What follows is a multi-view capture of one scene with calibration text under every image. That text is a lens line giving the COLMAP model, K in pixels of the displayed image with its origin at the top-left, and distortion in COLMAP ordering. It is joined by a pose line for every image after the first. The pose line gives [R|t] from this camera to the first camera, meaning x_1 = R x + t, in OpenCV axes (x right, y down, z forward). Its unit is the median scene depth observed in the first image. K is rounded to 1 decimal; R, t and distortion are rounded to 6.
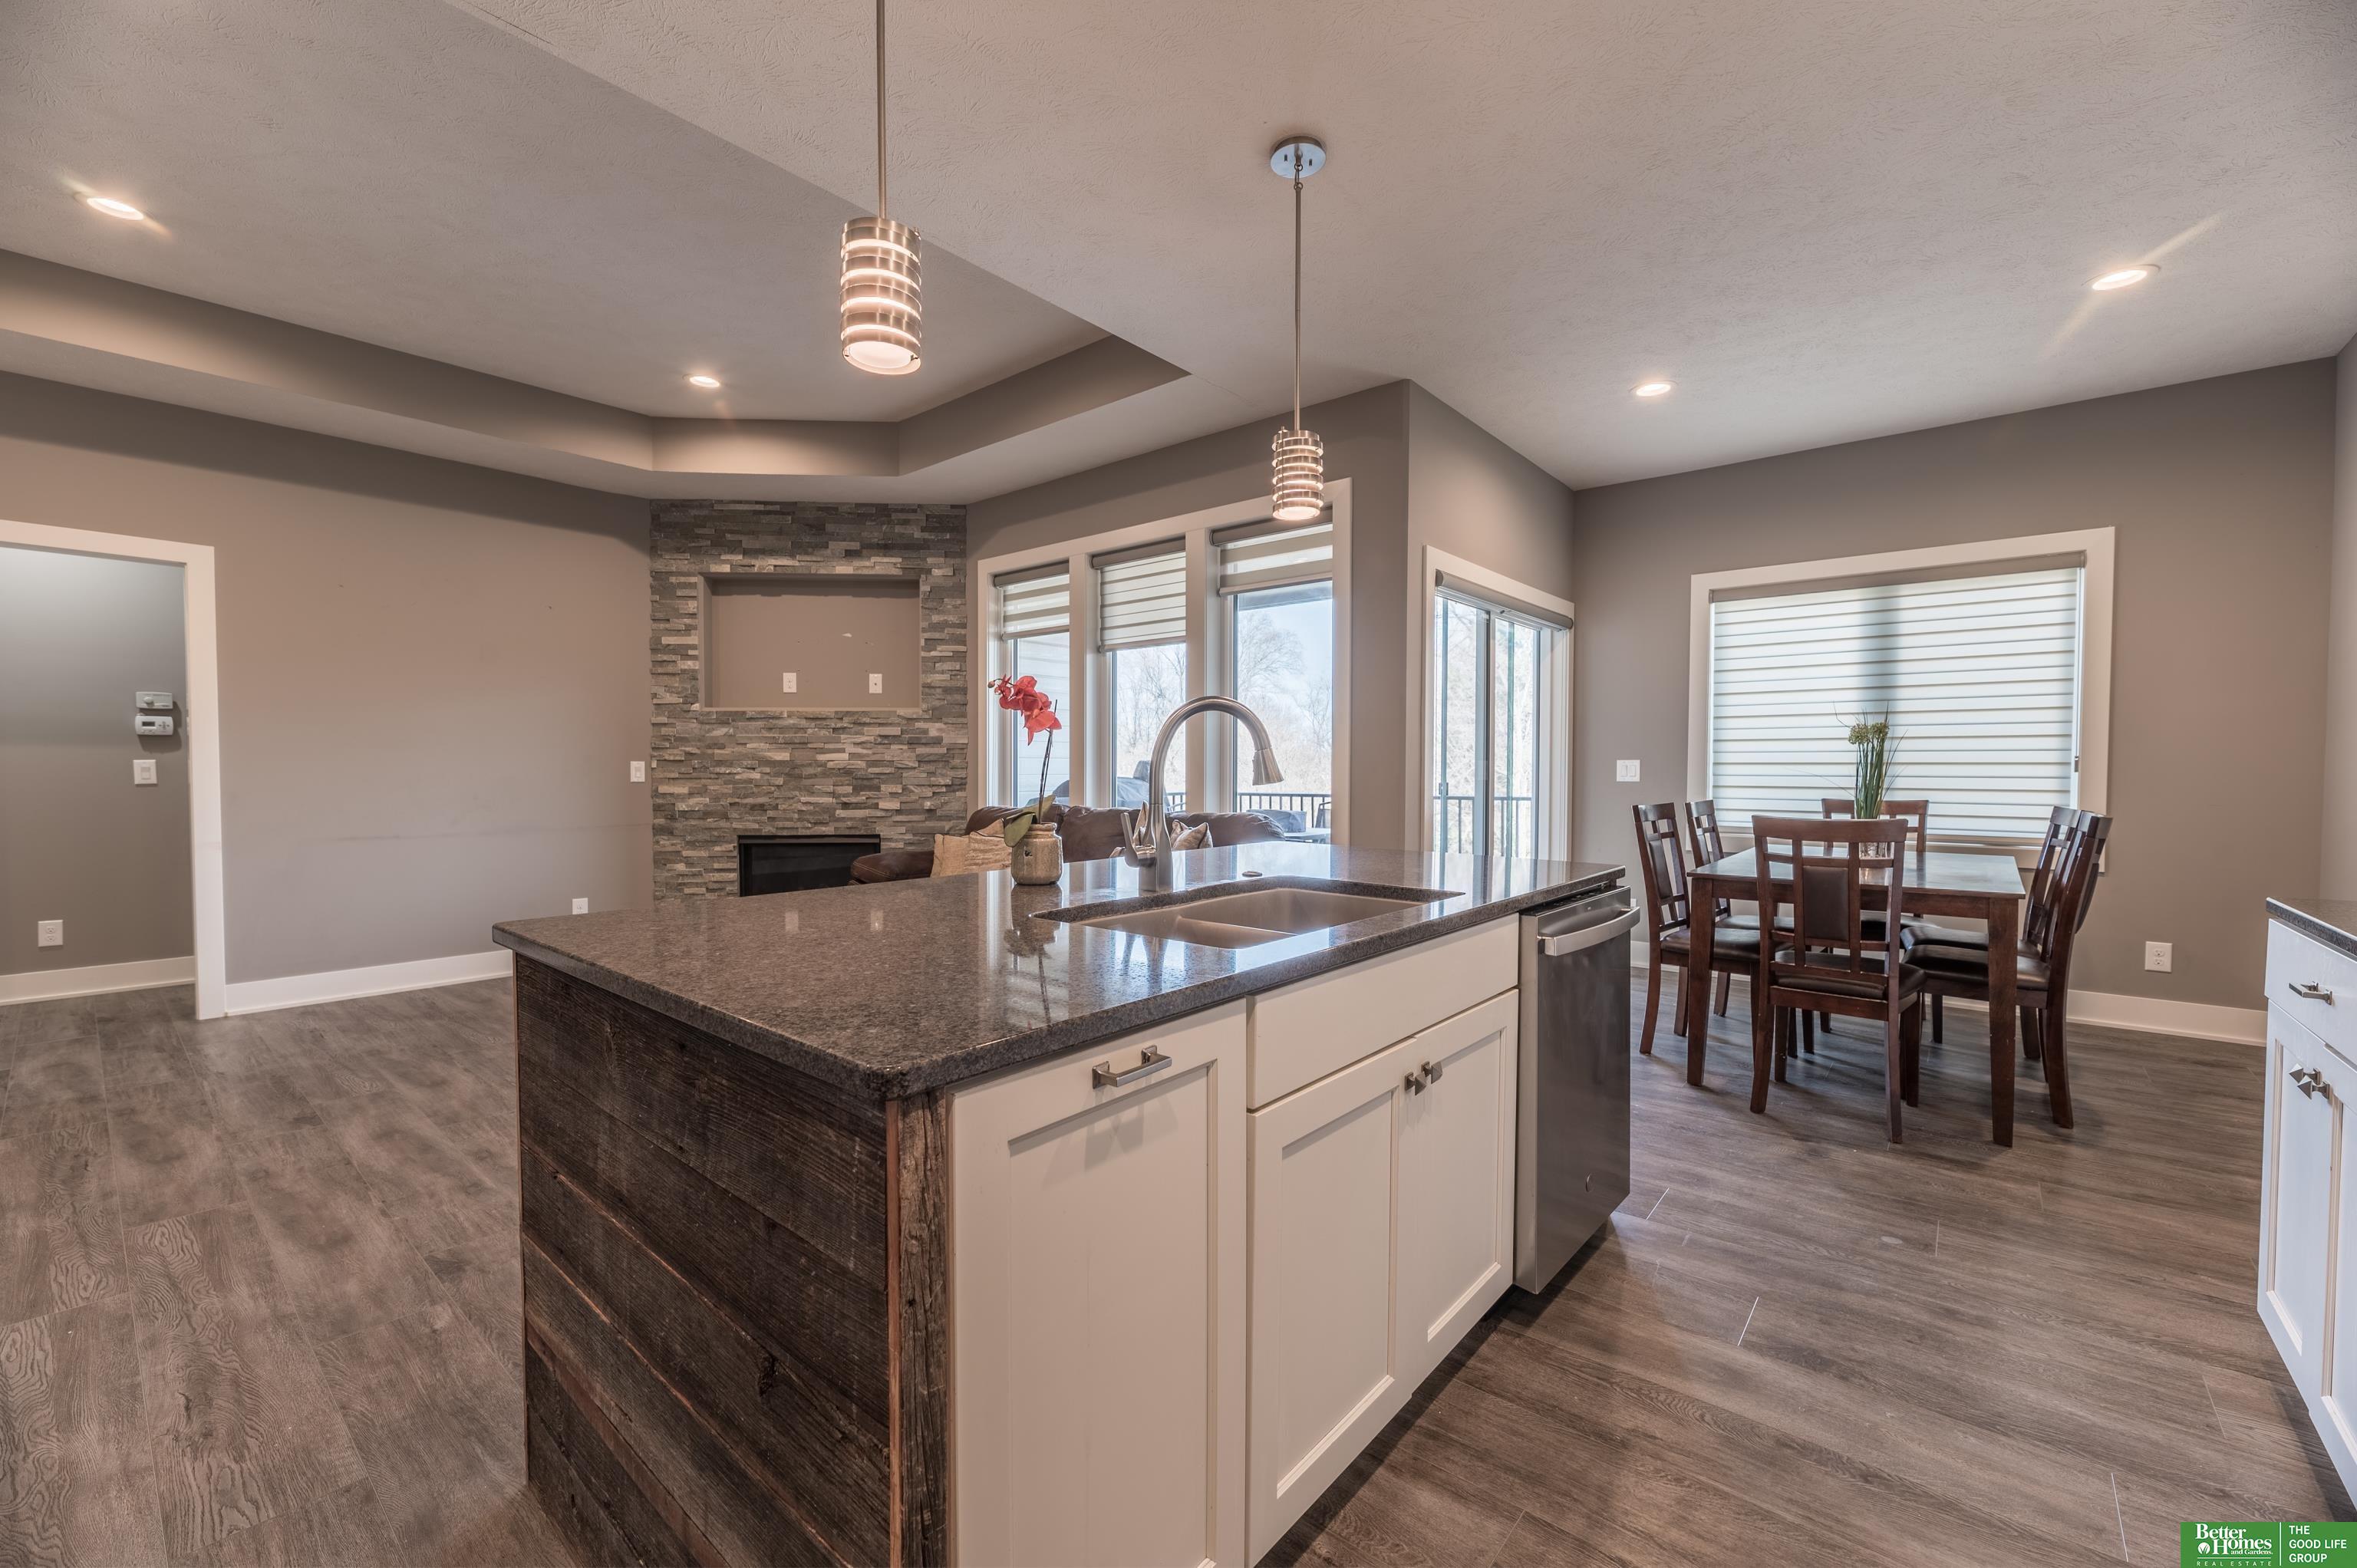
lens RADIAL K [[942.9, 0, 1180.7], [0, 942.9, 795.2], [0, 0, 1]] dist [-0.000104, -0.003524]
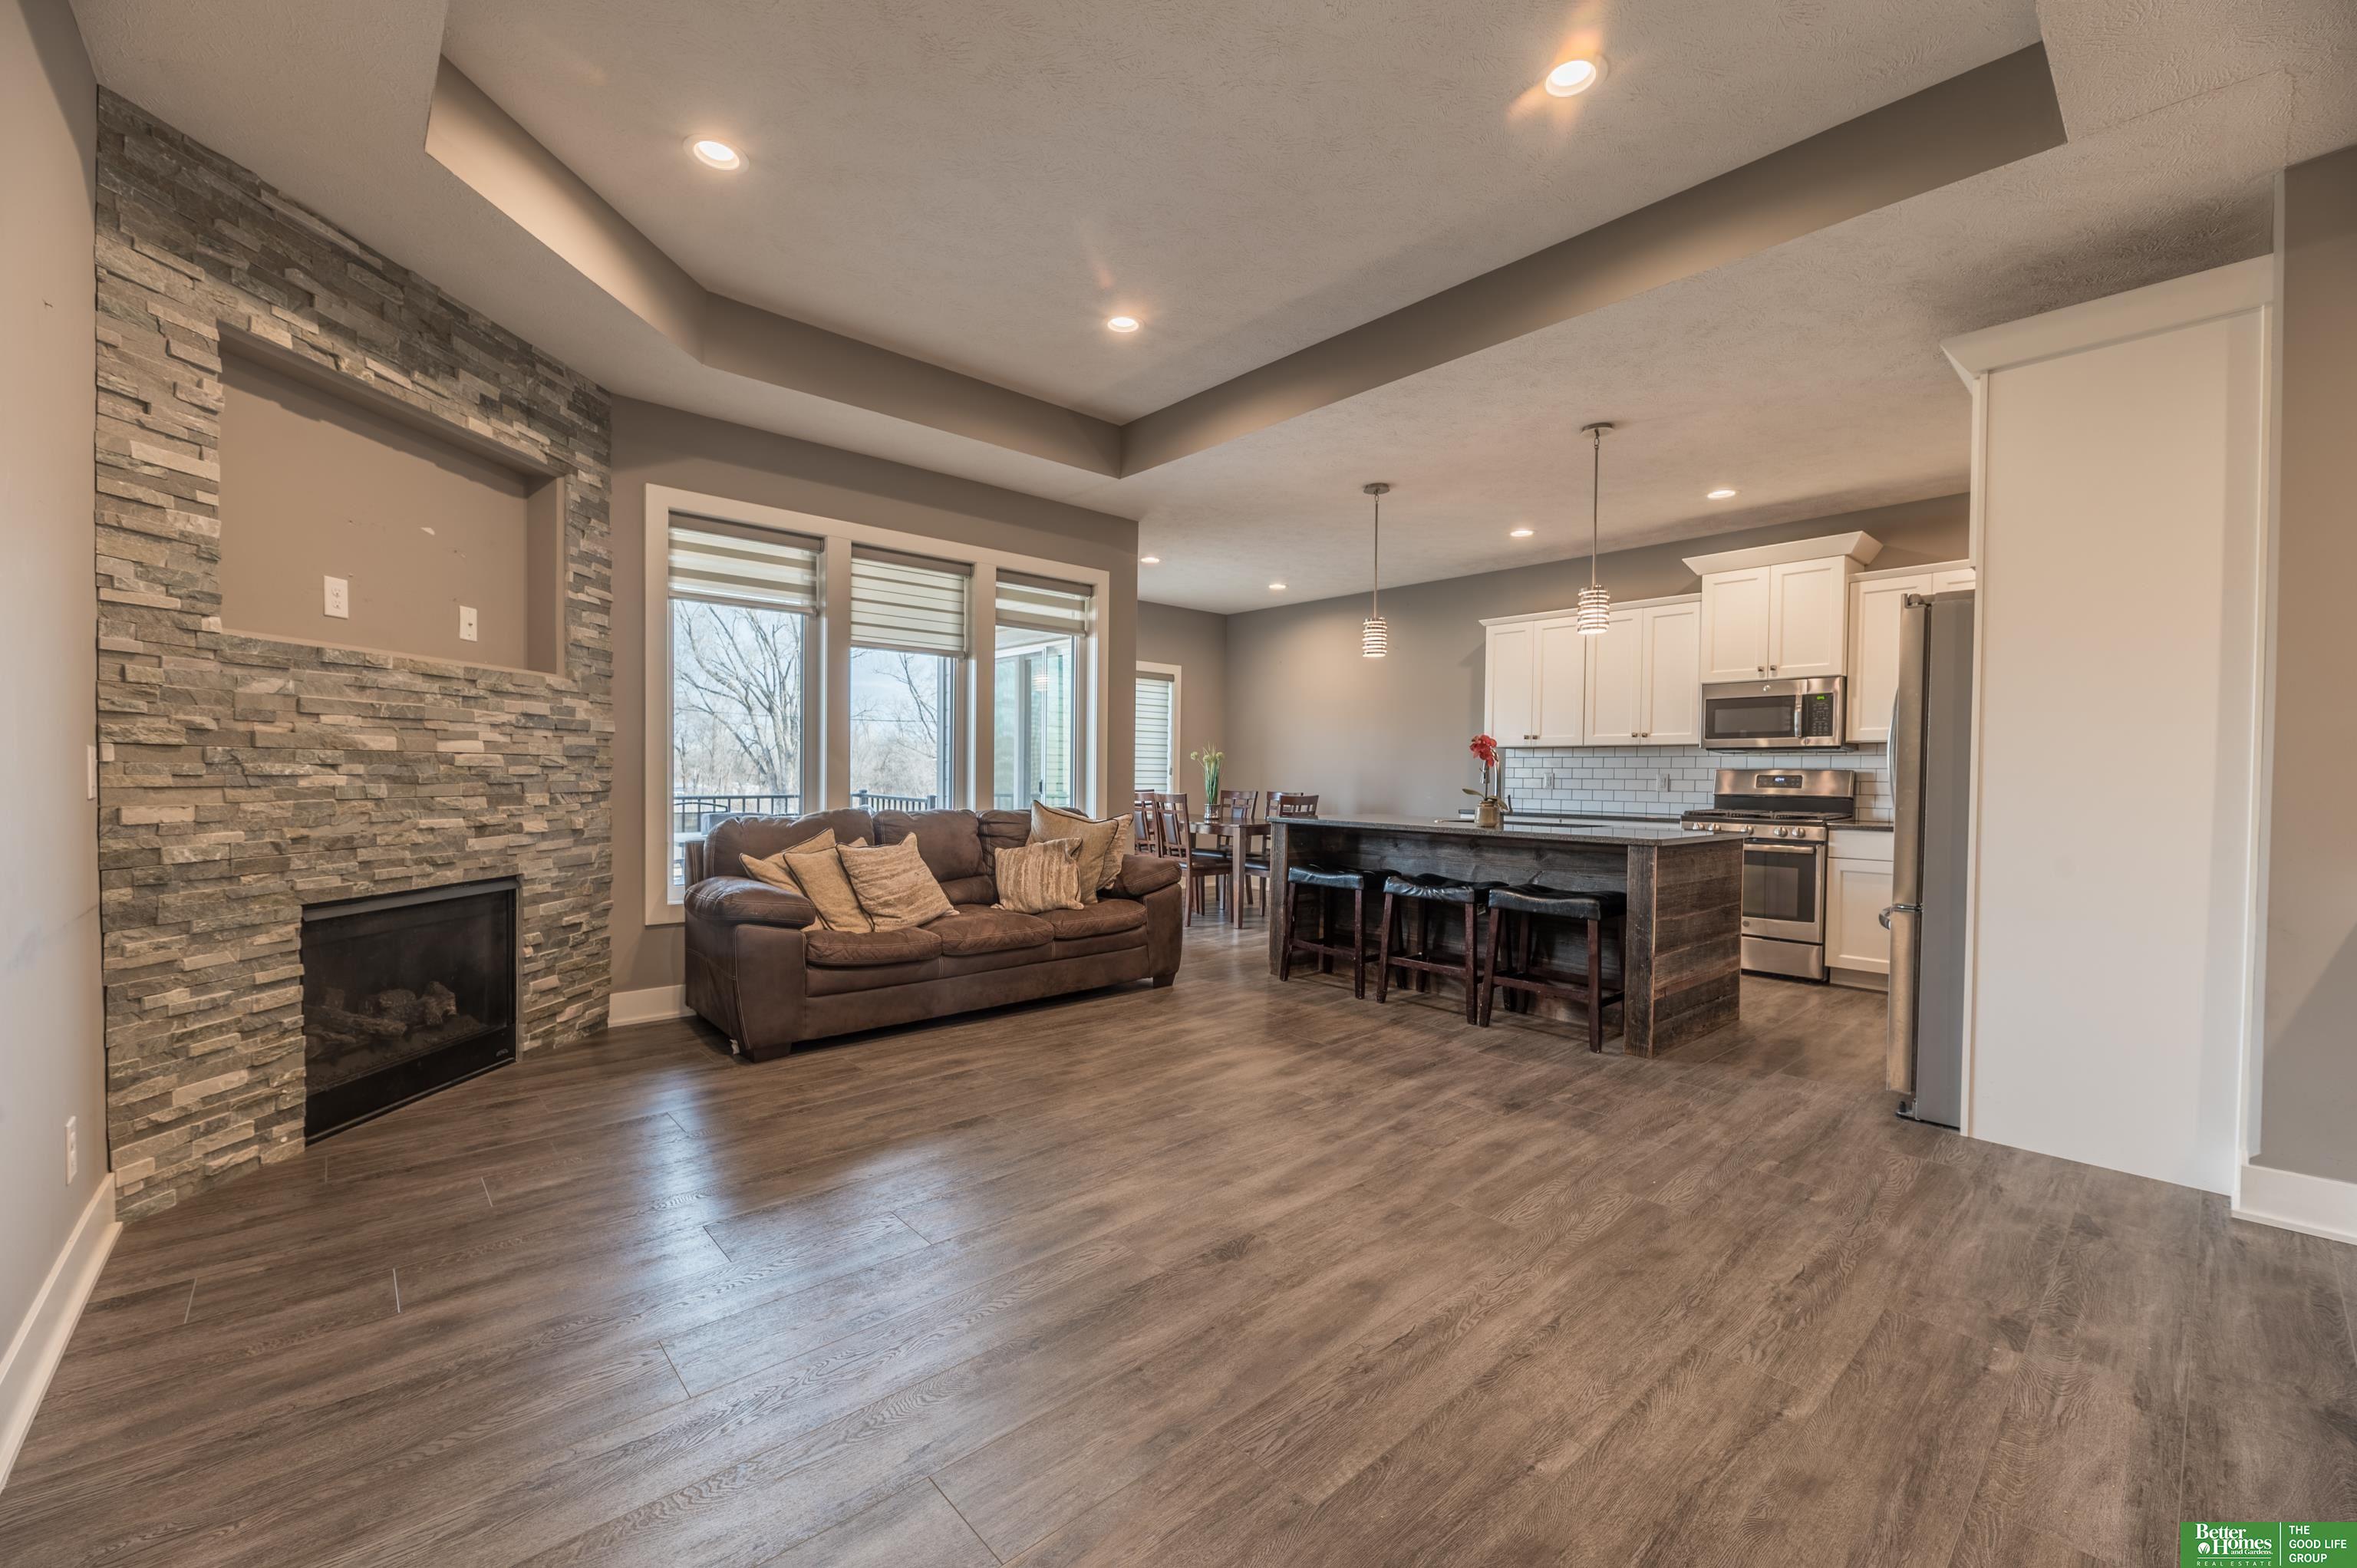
lens RADIAL K [[942.9, 0, 1180.7], [0, 942.9, 795.2], [0, 0, 1]] dist [-0.000104, -0.003524]
pose [[0.139032, -0.021410, 0.990056, -0.883651], [0.016714, 0.999675, 0.019271, -0.014938], [-0.990147, 0.013869, 0.139345, 0.494135]]
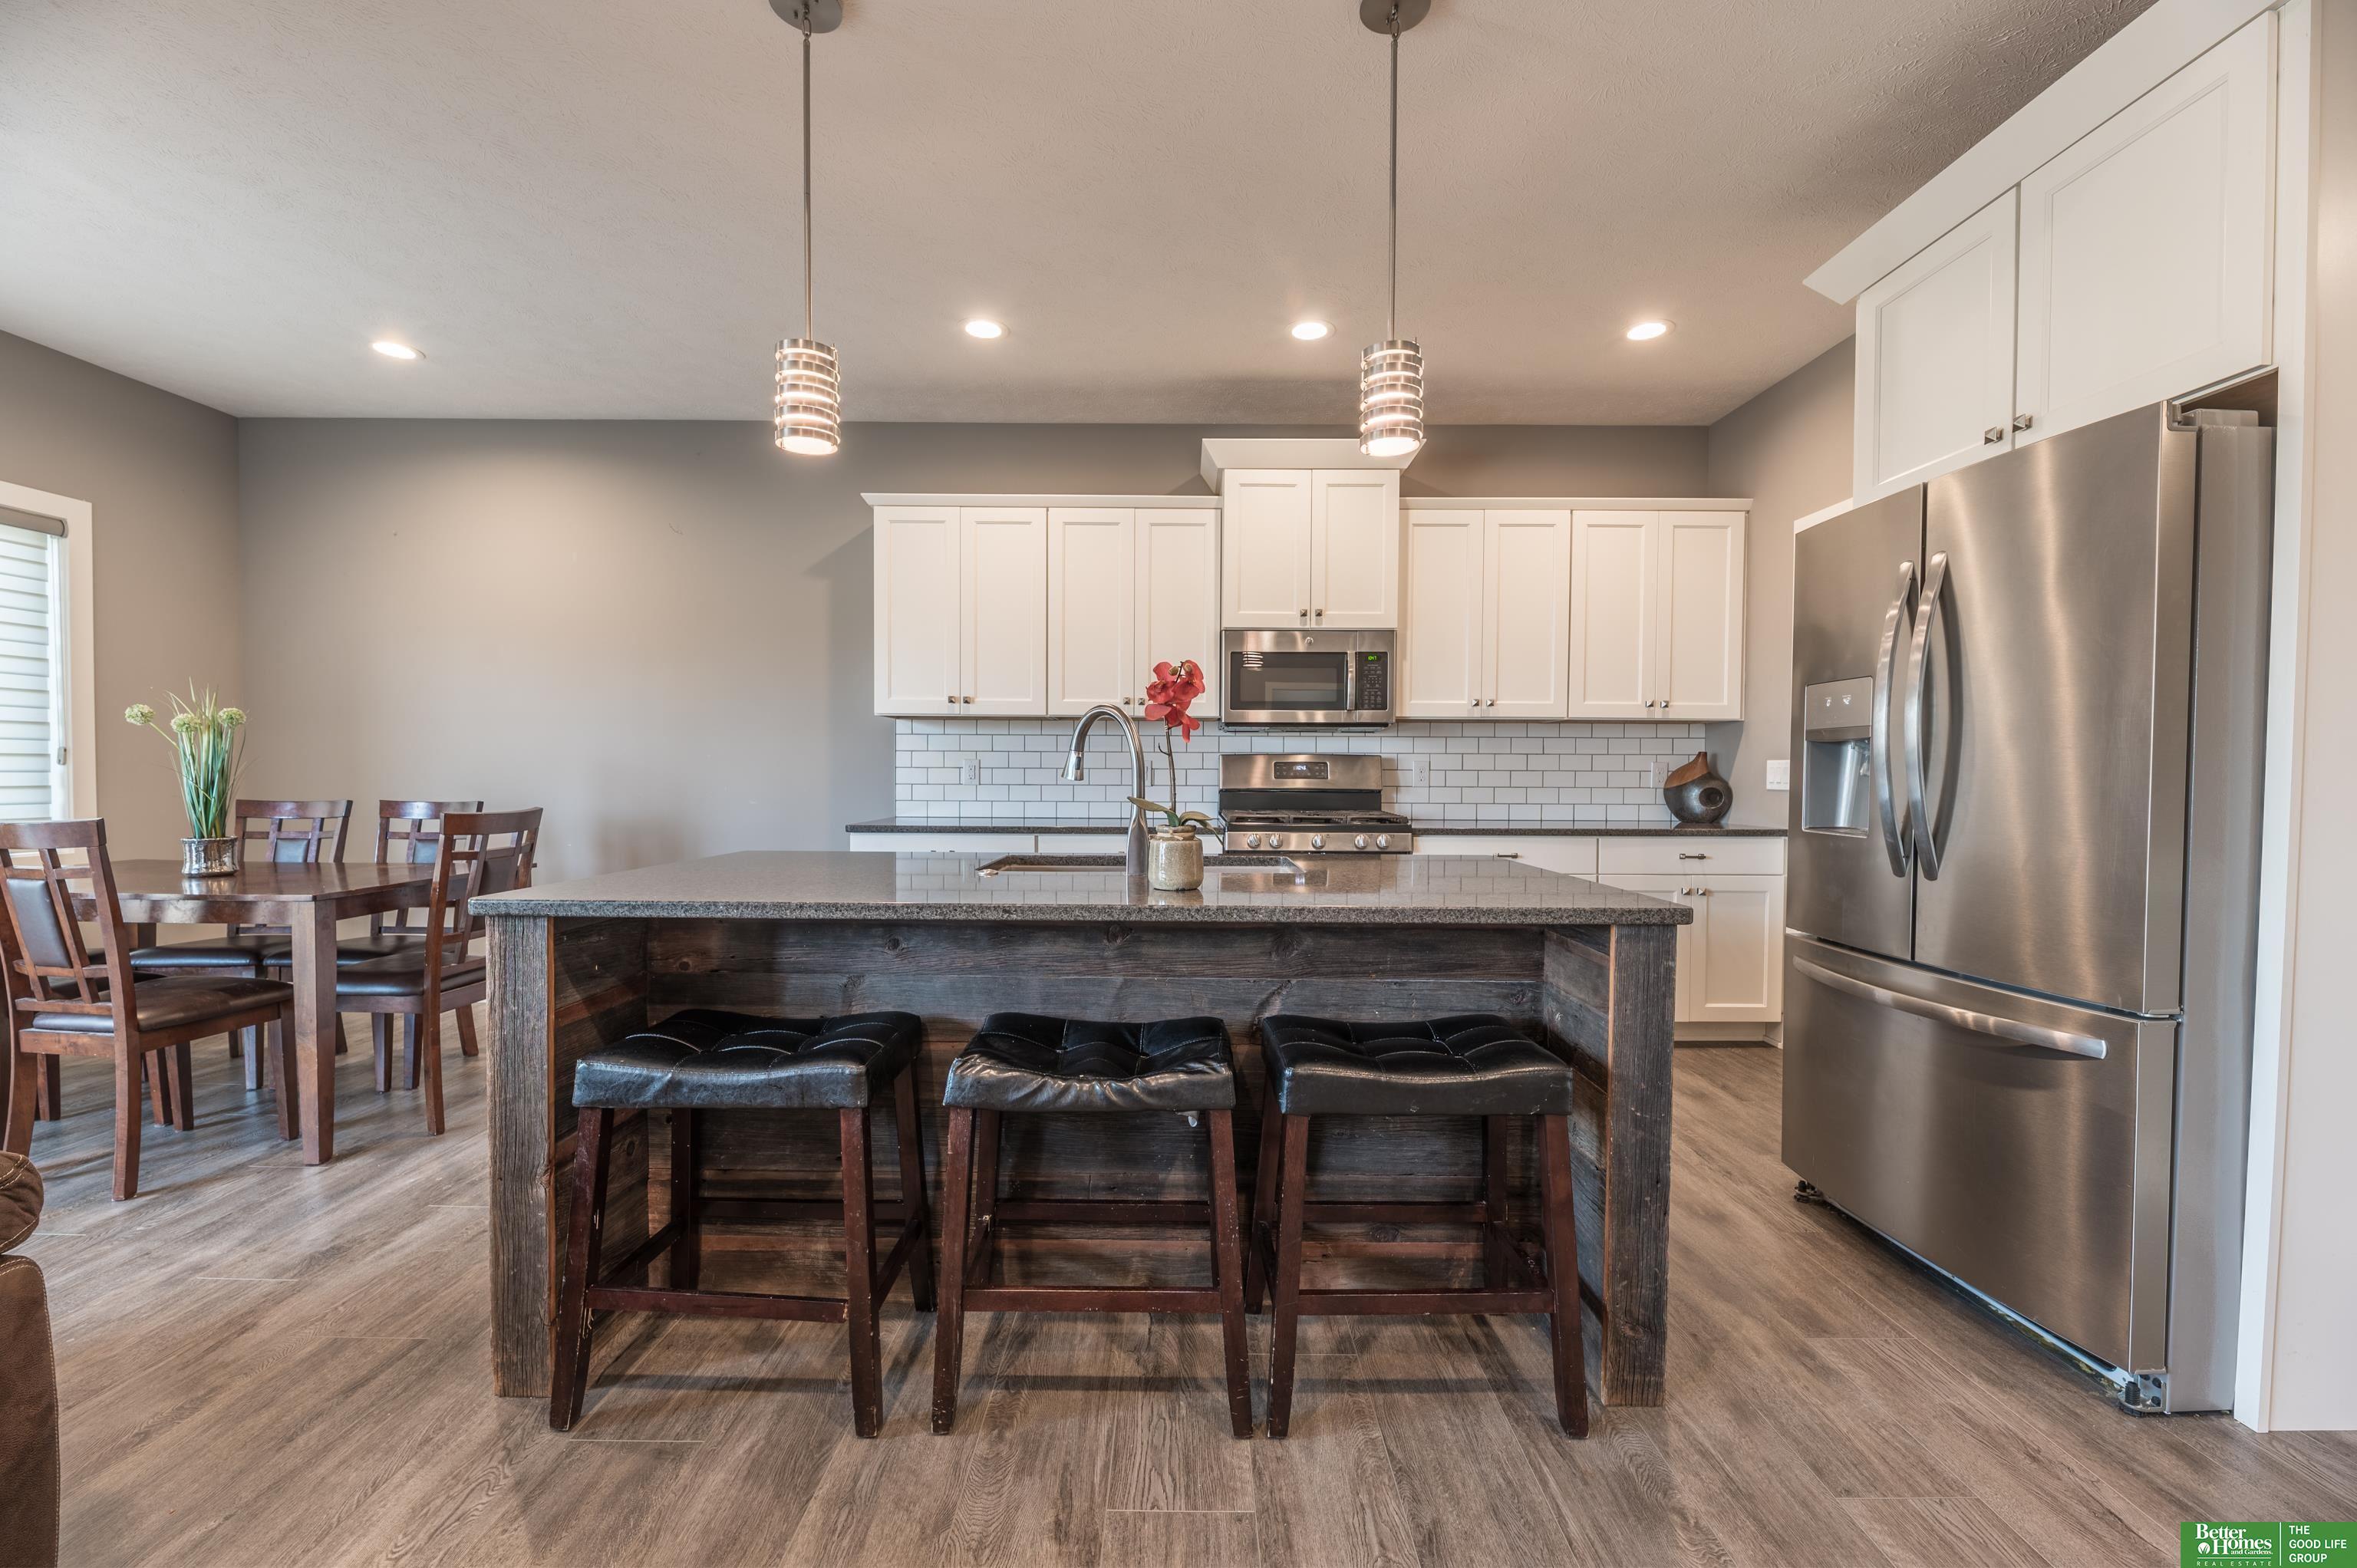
lens RADIAL K [[942.9, 0, 1180.7], [0, 942.9, 795.2], [0, 0, 1]] dist [-0.000104, -0.003524]
pose [[-0.643009, -0.025114, 0.765447, -0.303353], [0.015102, 0.998852, 0.045458, -0.015269], [-0.765709, 0.040789, -0.641892, 0.556296]]
